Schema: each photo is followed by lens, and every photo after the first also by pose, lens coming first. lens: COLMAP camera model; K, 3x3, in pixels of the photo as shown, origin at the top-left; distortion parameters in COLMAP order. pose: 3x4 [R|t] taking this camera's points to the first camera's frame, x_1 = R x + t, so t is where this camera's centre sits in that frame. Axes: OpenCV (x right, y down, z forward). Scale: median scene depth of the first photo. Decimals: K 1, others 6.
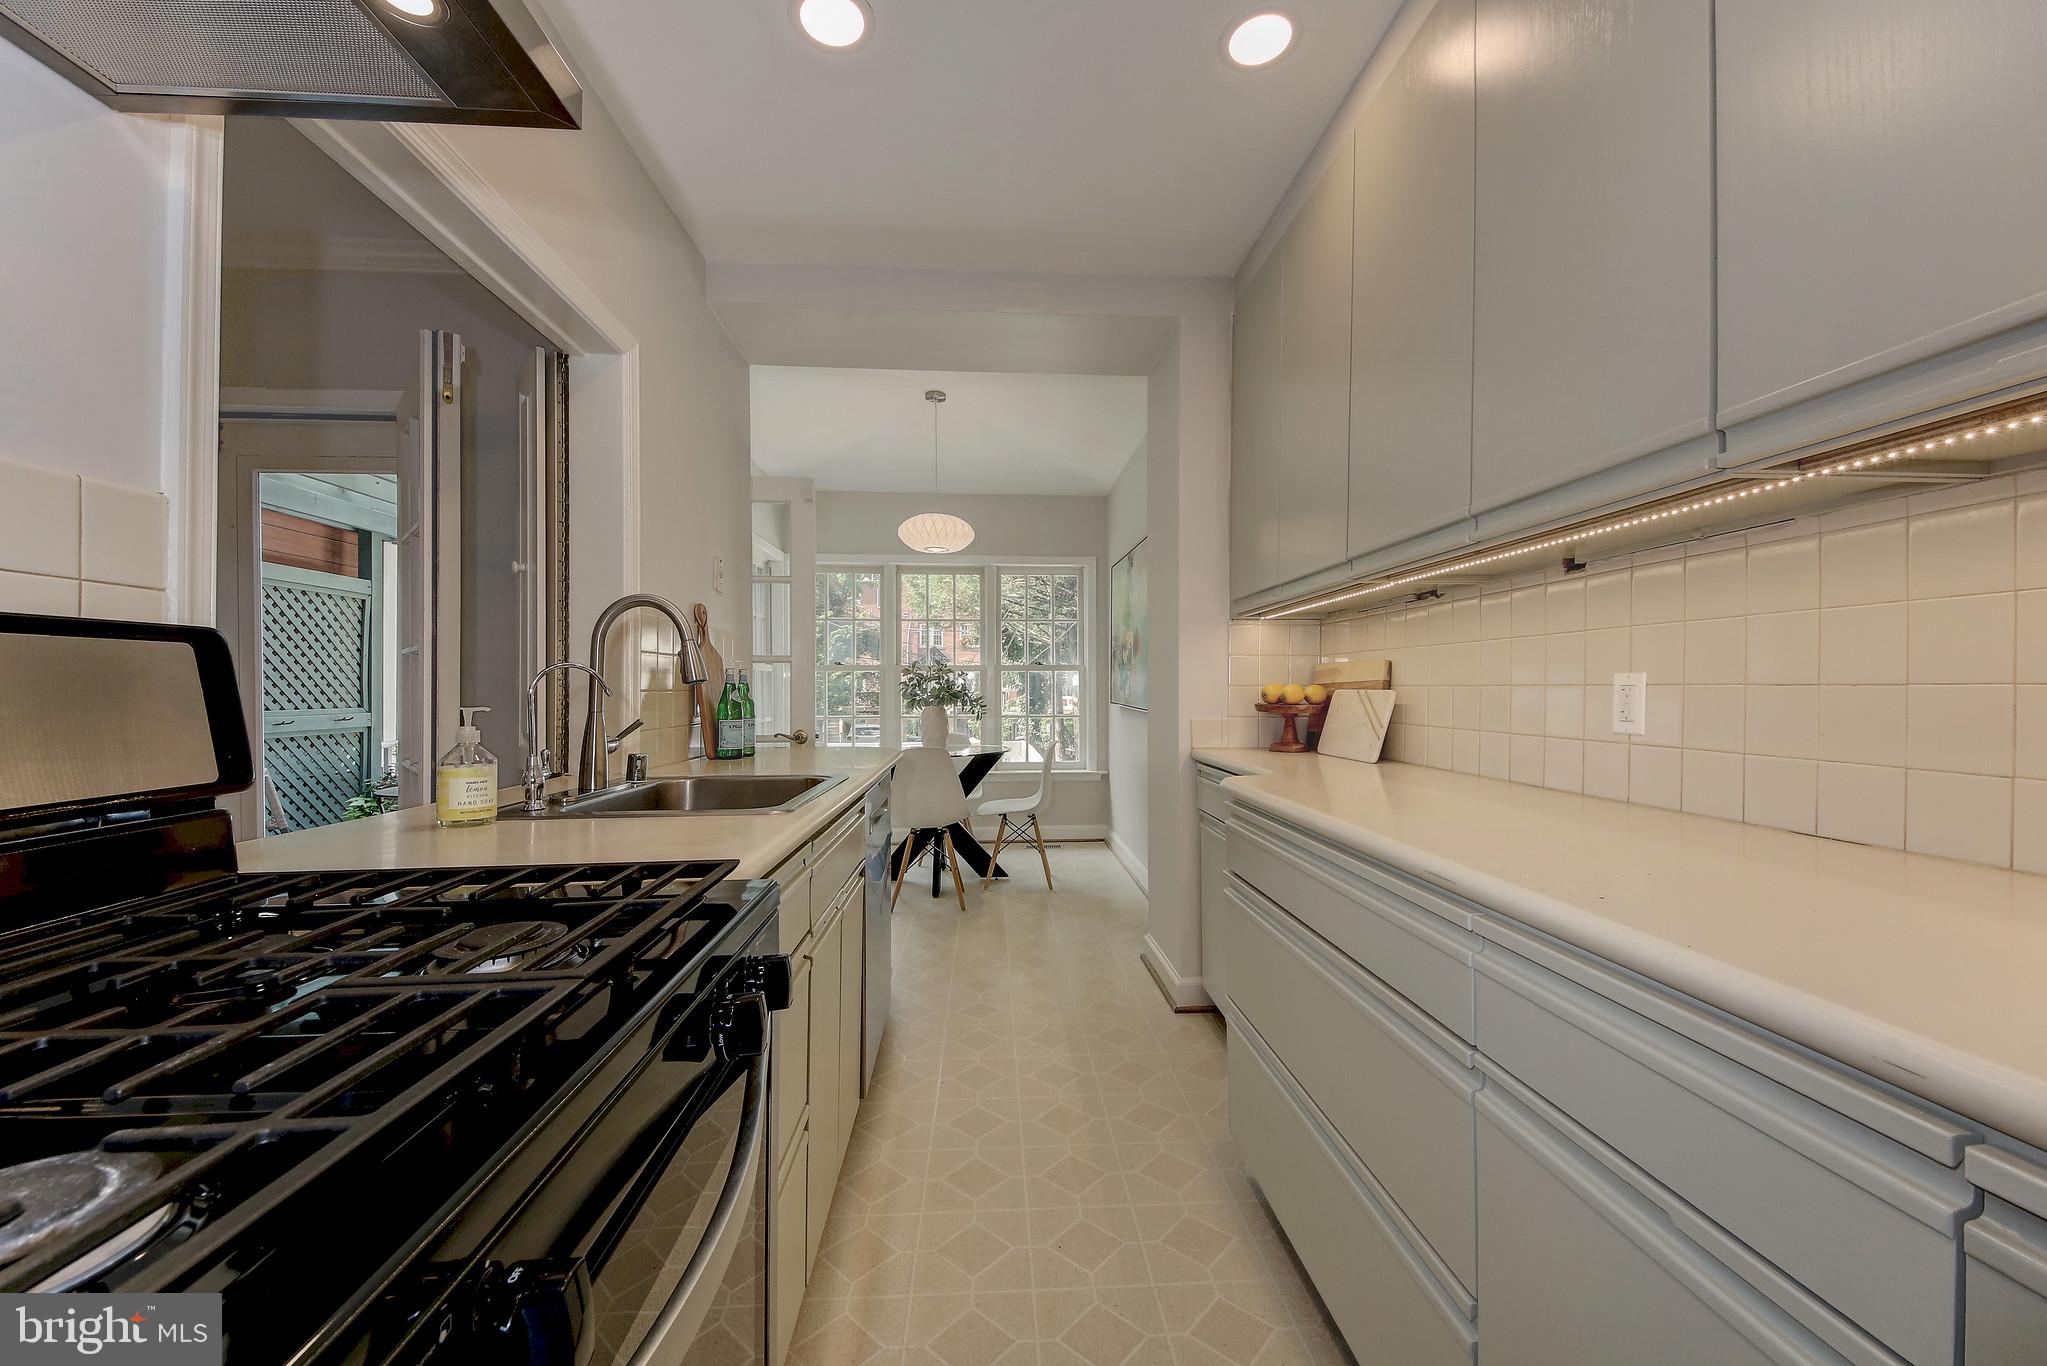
lens RADIAL K [[770.7, 0, 1026.3], [0, 770.7, 678.2], [0, 0, 1]] dist [0.000892, 0.000190]
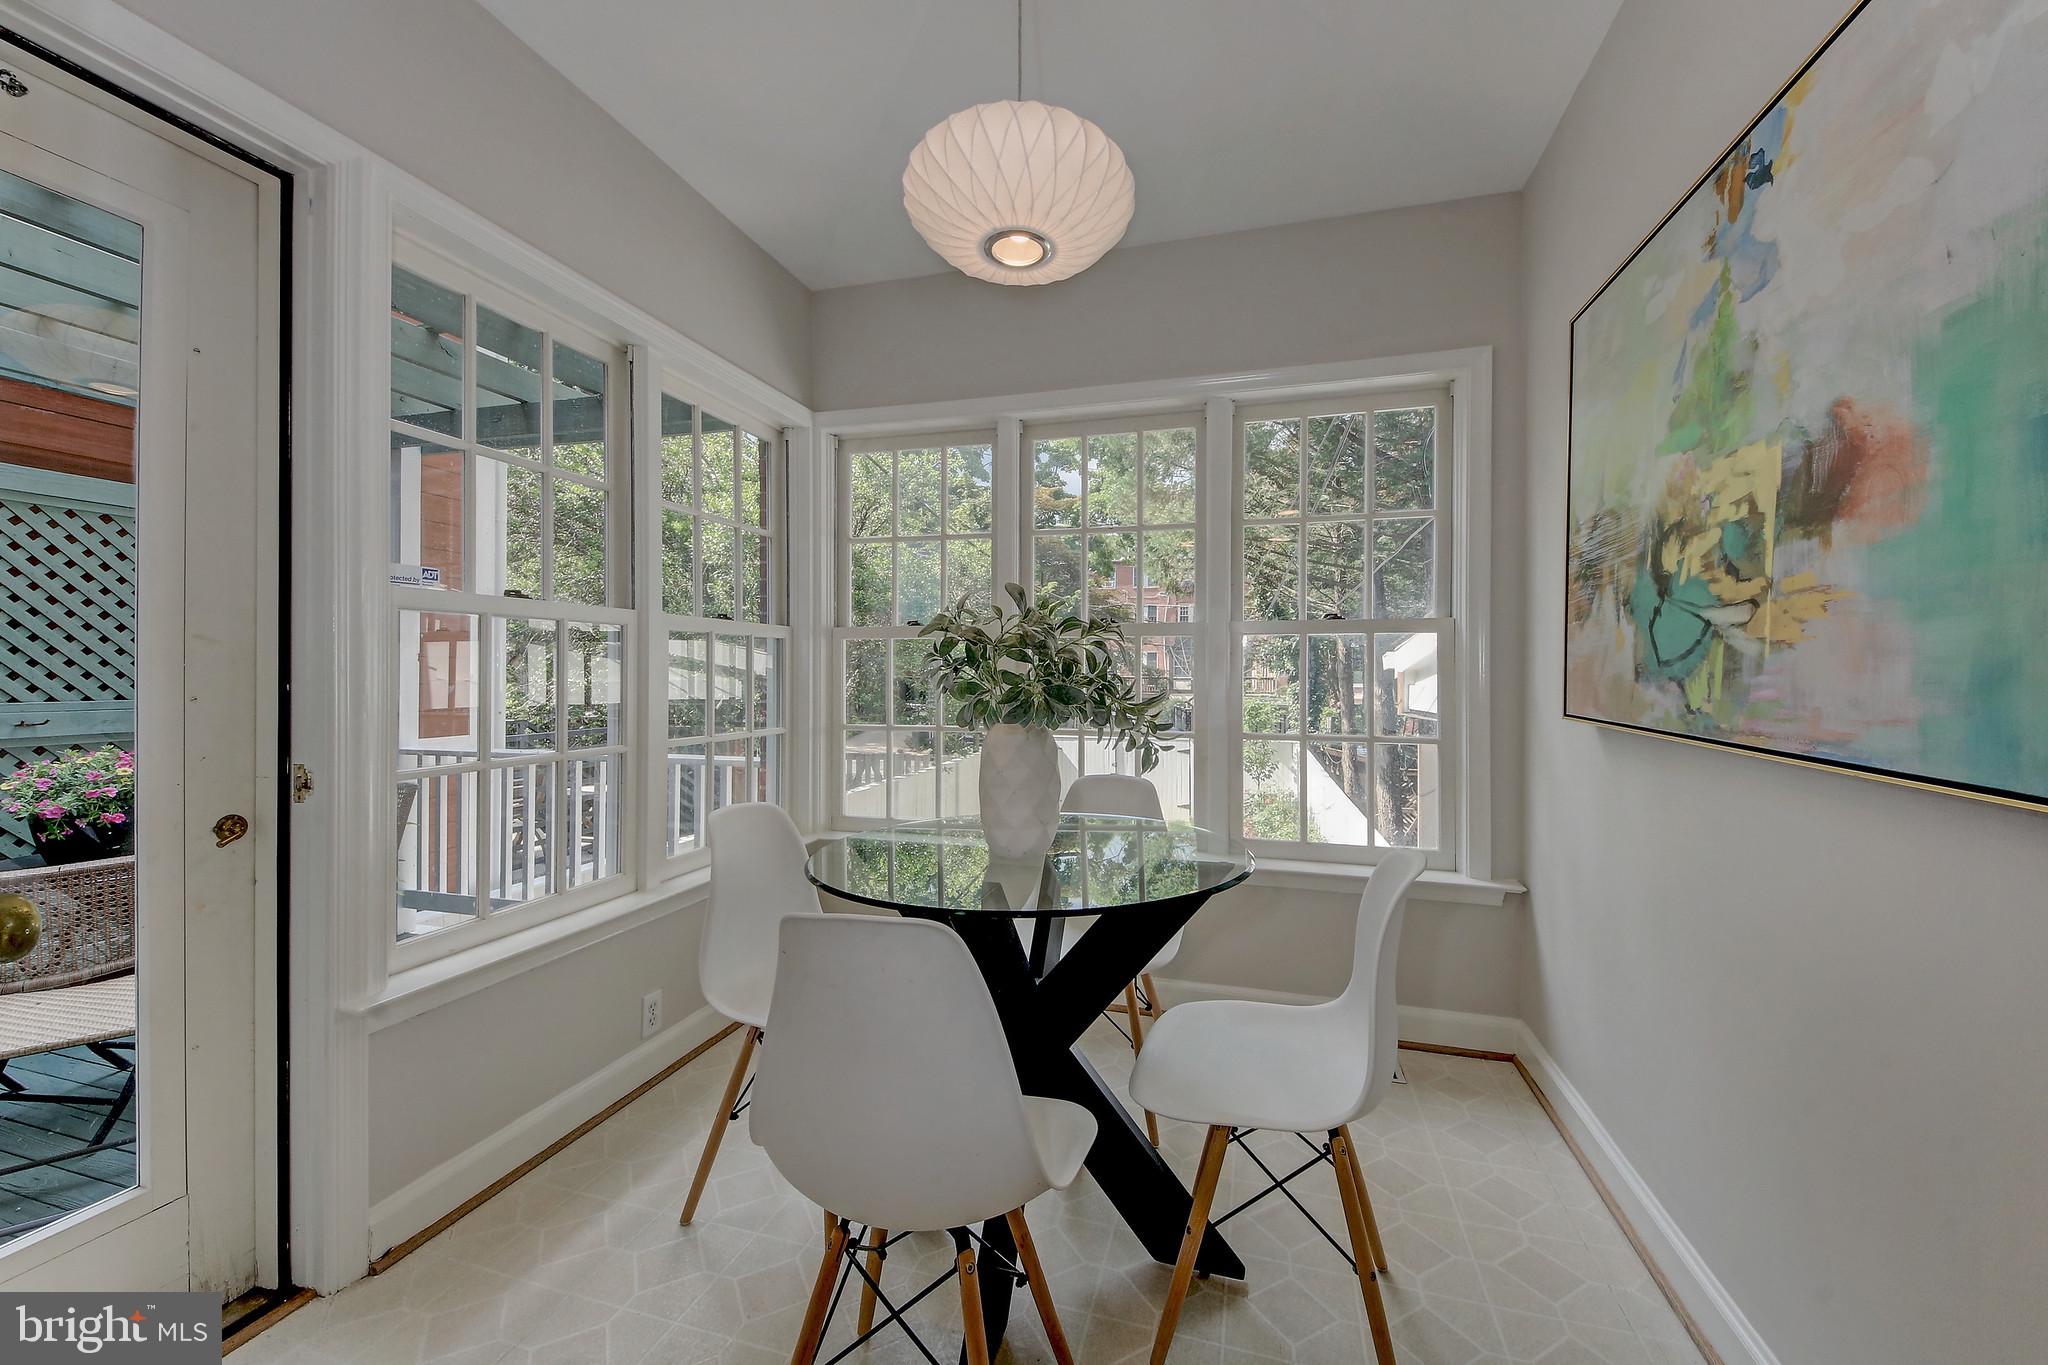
lens RADIAL K [[774.0, 0, 1032.5], [0, 774.0, 656.8], [0, 0, 1]] dist [0.001073, 0.000084]
pose [[0.944969, -0.003674, -0.327139, -0.001937], [0.000853, 0.999961, -0.008767, 0.010237], [0.327159, 0.008006, 0.944935, 0.657314]]
